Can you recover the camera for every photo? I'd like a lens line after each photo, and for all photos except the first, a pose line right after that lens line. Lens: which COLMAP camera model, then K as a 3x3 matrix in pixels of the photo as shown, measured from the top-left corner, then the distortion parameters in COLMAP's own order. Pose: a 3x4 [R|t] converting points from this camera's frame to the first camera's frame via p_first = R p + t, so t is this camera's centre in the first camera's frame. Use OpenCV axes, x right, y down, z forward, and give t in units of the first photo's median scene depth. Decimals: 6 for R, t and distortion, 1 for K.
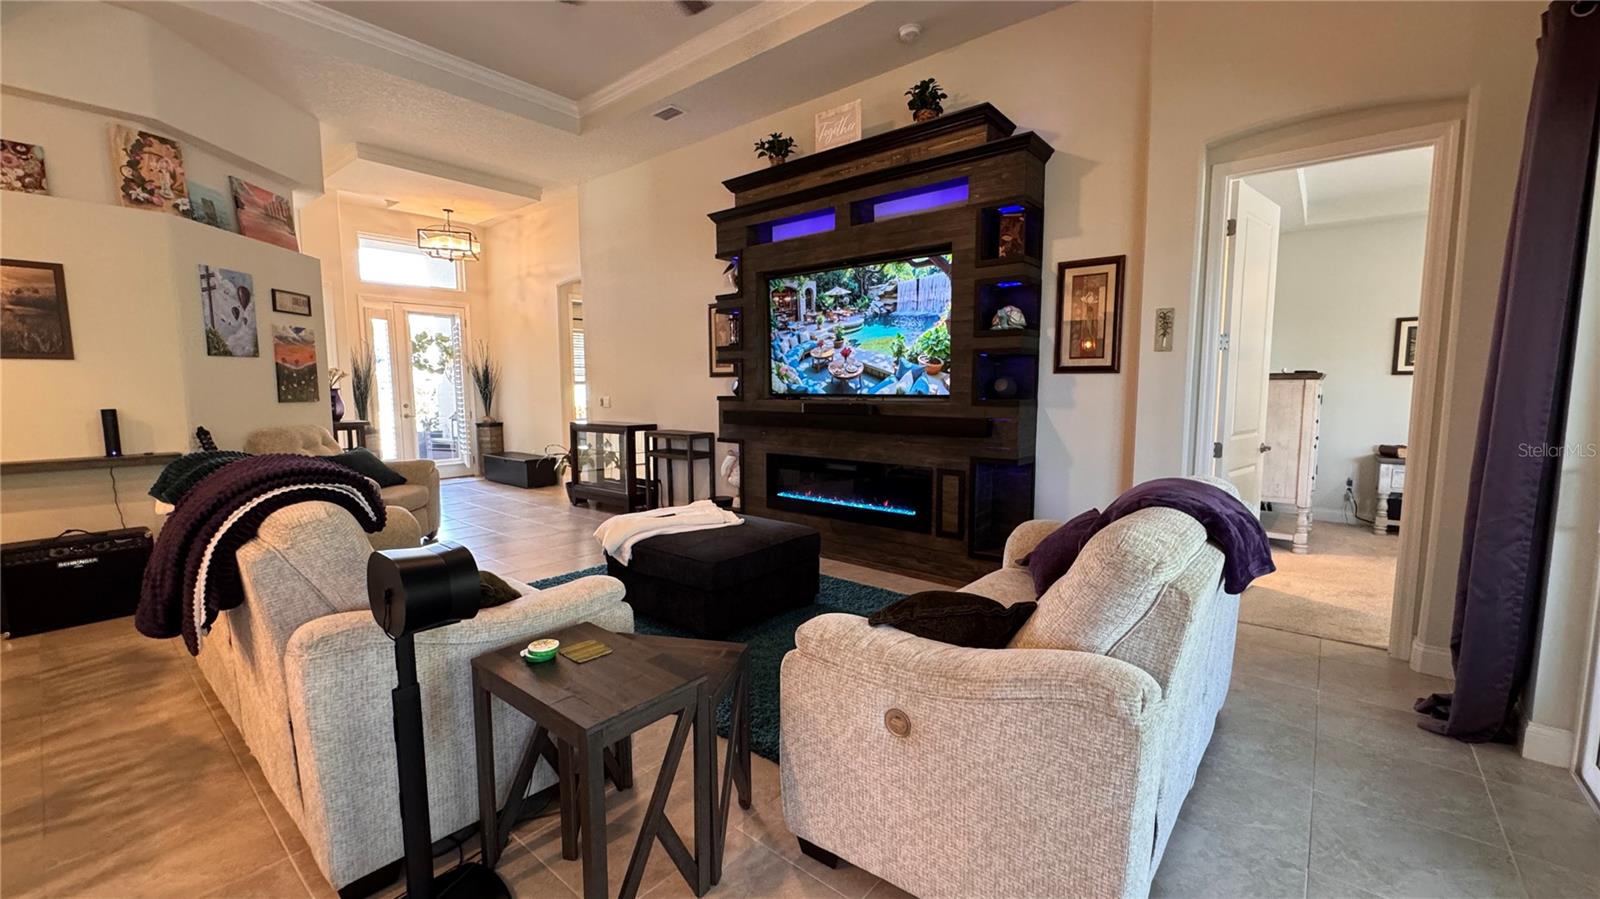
lens RADIAL K [[635.5, 0, 804.7], [0, 635.5, 448.7], [0, 0, 1]] dist [-0.001967, -0.000213]
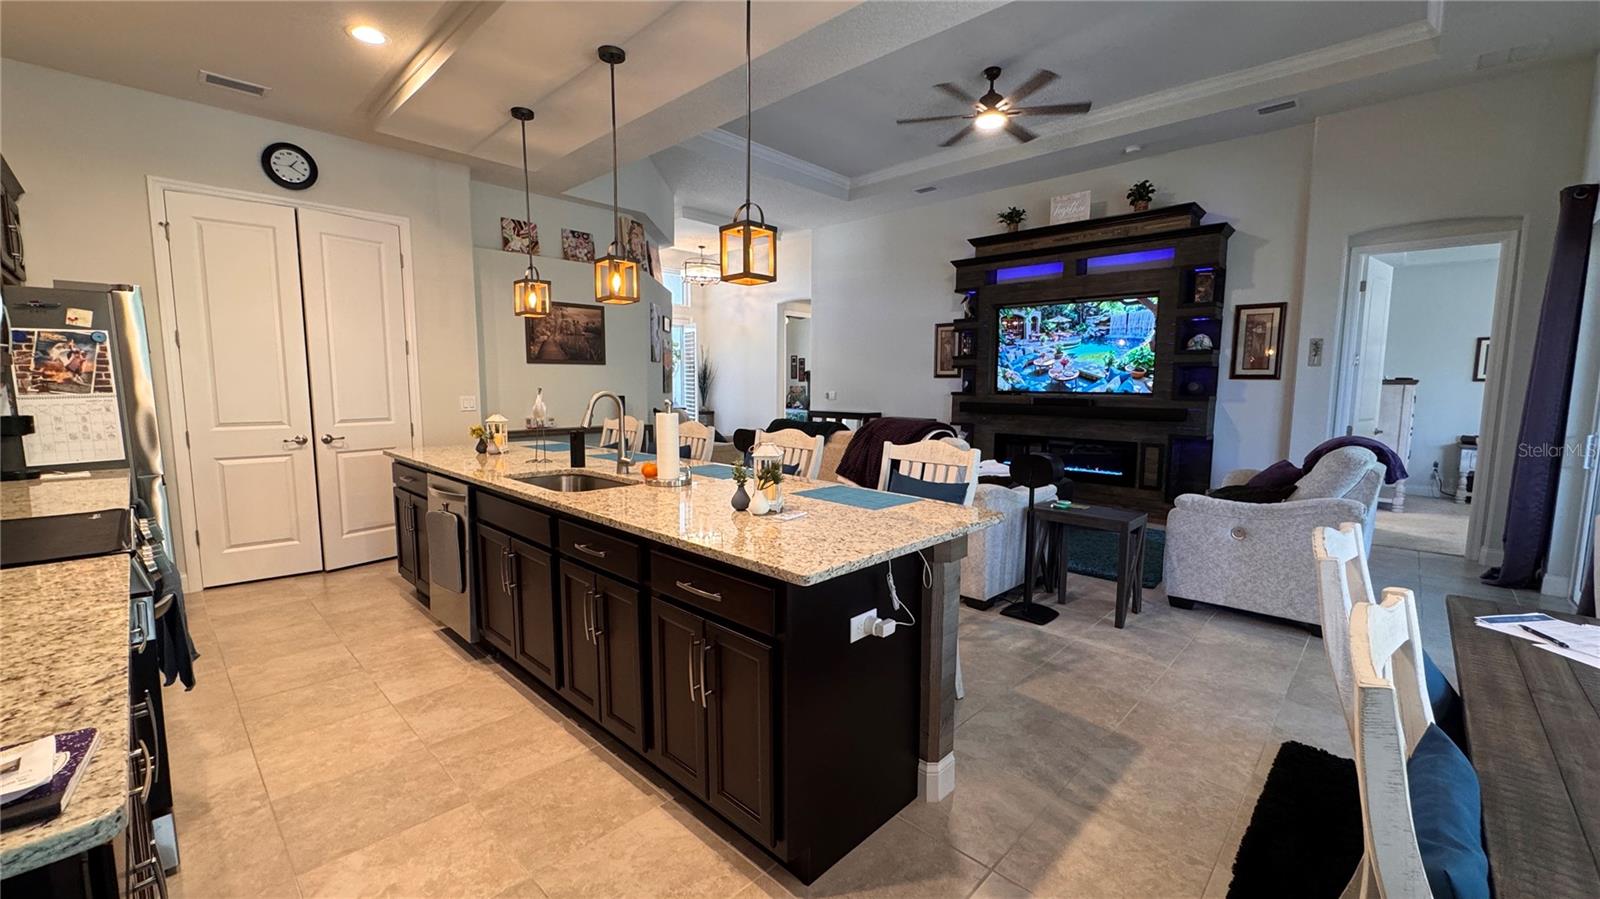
lens RADIAL K [[635.5, 0, 804.7], [0, 635.5, 448.7], [0, 0, 1]] dist [-0.001967, -0.000213]
pose [[0.997670, 0.016875, -0.066101, -0.431697], [-0.016536, 0.999847, 0.005680, 0.045297], [0.066186, -0.004573, 0.997797, -0.475495]]
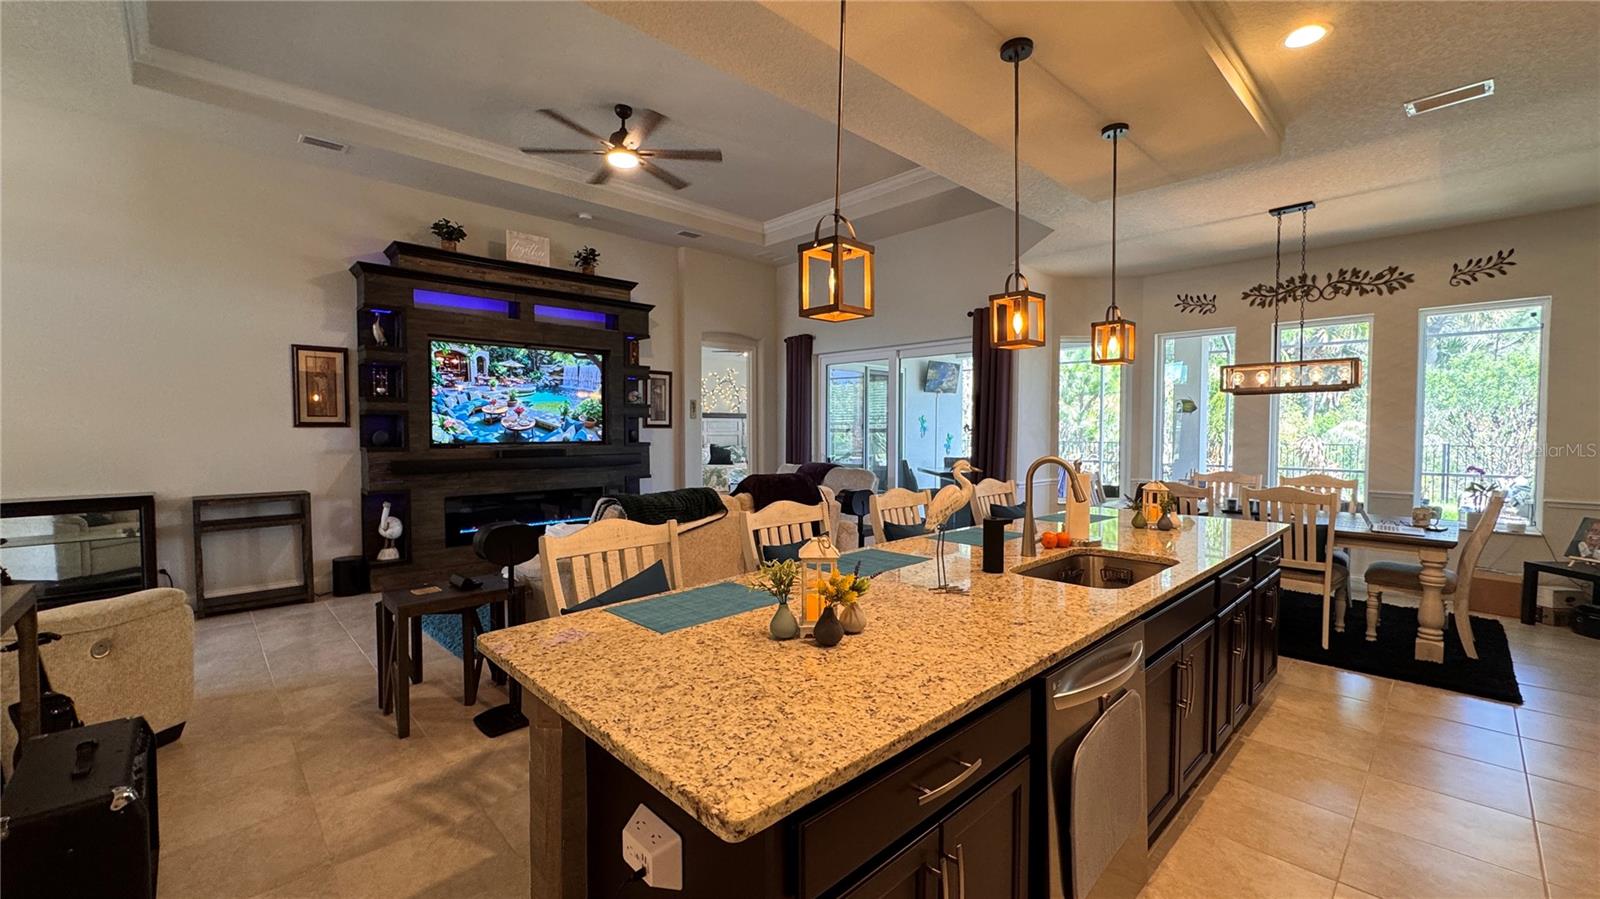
lens RADIAL K [[635.5, 0, 804.7], [0, 635.5, 448.7], [0, 0, 1]] dist [-0.001967, -0.000213]
pose [[0.113557, -0.031078, 0.993045, -1.210334], [0.099001, 0.994890, 0.019815, -0.041664], [-0.988587, 0.096062, 0.116053, 0.278974]]
